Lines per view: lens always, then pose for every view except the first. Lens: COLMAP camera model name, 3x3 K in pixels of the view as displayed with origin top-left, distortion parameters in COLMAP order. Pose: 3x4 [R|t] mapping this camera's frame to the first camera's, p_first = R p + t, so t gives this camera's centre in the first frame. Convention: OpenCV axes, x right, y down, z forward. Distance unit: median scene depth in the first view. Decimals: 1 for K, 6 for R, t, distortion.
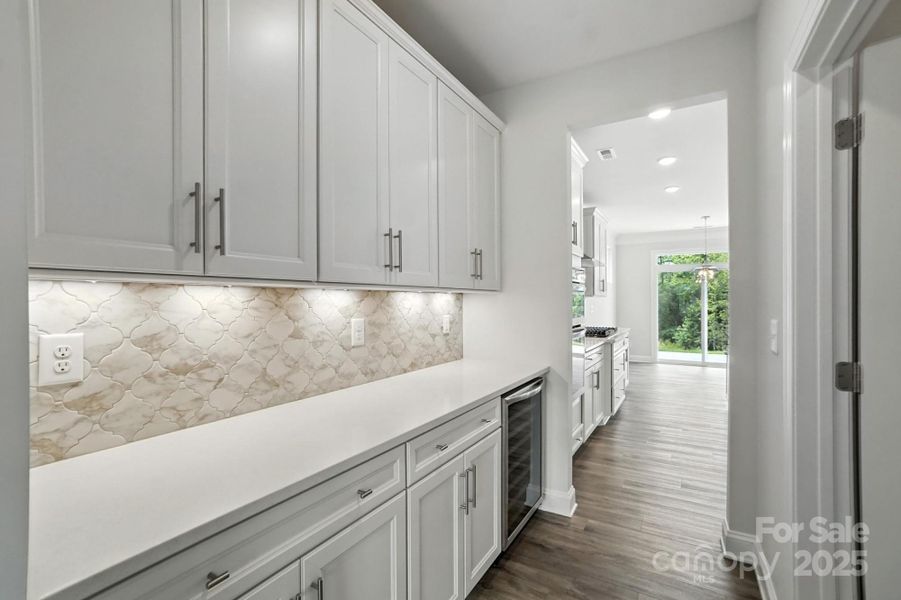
lens RADIAL K [[397.2, 0, 439.1], [0, 397.2, 294.4], [0, 0, 1]] dist [-0.060408, 0.019735]
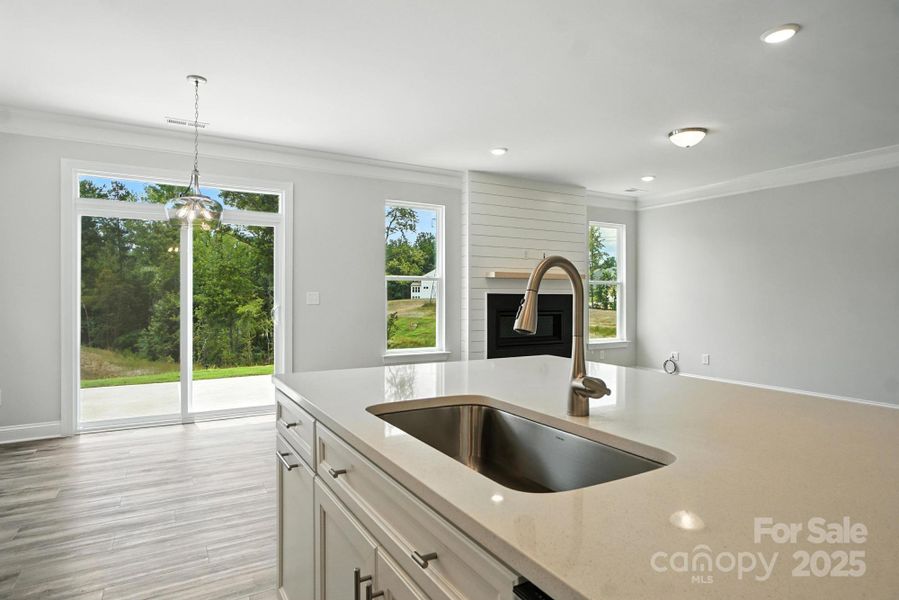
lens RADIAL K [[506.8, 0, 440.0], [0, 506.8, 297.7], [0, 0, 1]] dist [-0.022146, 0.017580]
pose [[0.469783, -0.000531, 0.882782, 0.298627], [-0.017519, 0.999797, 0.009925, 0.021147], [-0.882608, -0.020128, 0.469678, 0.456800]]
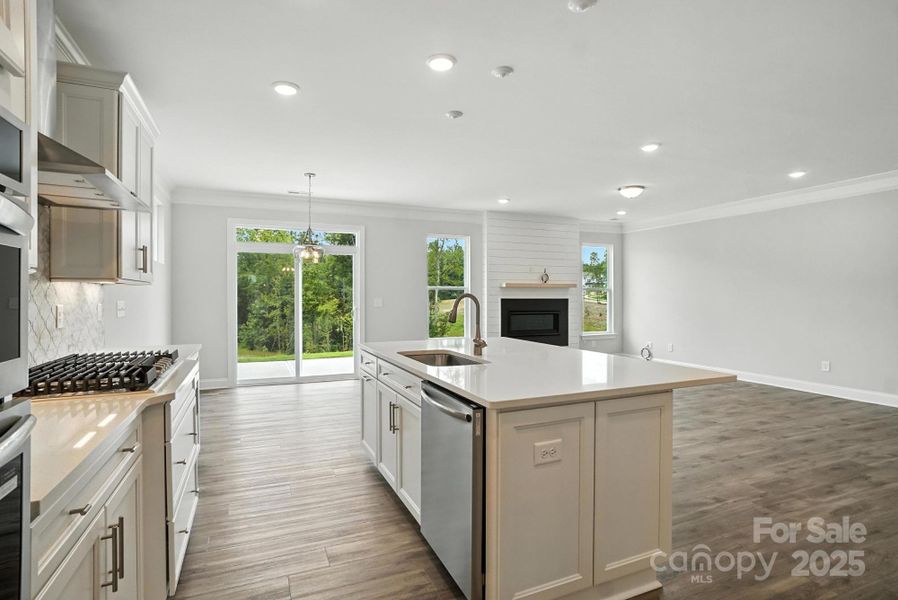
lens RADIAL K [[453.8, 0, 438.5], [0, 453.8, 300.2], [0, 0, 1]] dist [-0.017772, 0.002718]
pose [[0.570135, -0.007551, 0.821516, 0.130318], [-0.013299, 0.999742, 0.018419, 0.007617], [-0.821443, -0.021427, 0.569888, 0.300160]]
